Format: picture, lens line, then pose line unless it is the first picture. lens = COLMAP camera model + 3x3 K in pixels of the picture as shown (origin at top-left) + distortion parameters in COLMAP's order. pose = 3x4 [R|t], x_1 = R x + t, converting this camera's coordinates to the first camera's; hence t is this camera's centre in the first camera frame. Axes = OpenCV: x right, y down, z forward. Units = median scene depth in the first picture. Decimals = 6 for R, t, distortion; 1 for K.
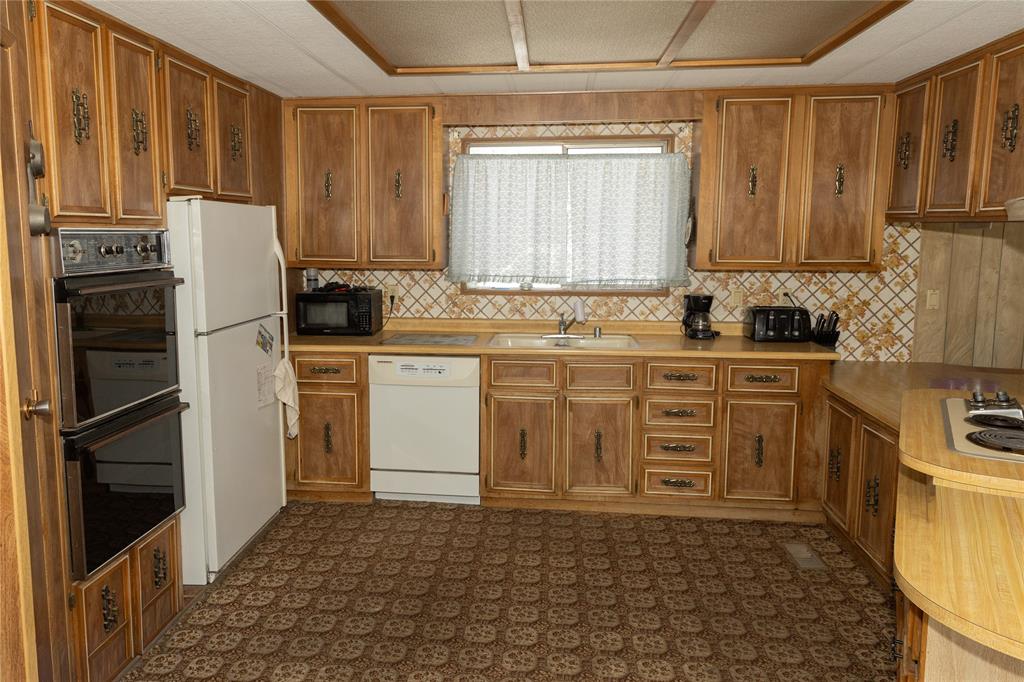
lens RADIAL K [[743.2, 0, 495.9], [0, 743.2, 325.9], [0, 0, 1]] dist [0.023371, -0.003901]
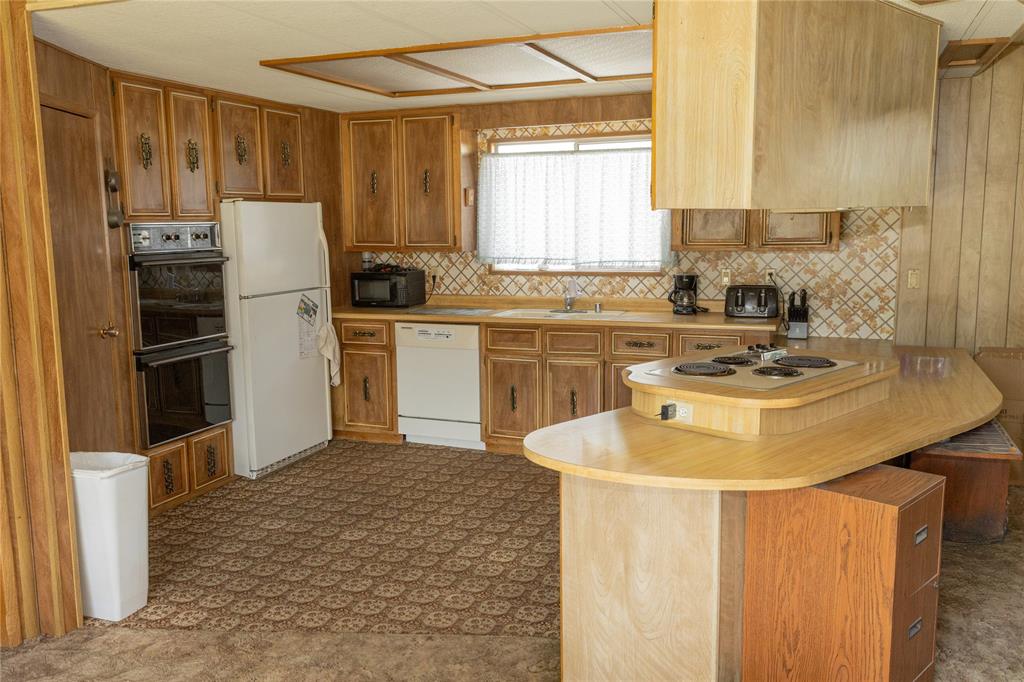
lens RADIAL K [[858.4, 0, 512.0], [0, 858.4, 341.0], [0, 0, 1]] dist [0.053964, -0.006027]
pose [[0.966246, 0.022482, -0.256639, 0.363342], [-0.017685, 0.999623, 0.020982, 0.035472], [0.257014, -0.015735, 0.966279, -0.309779]]
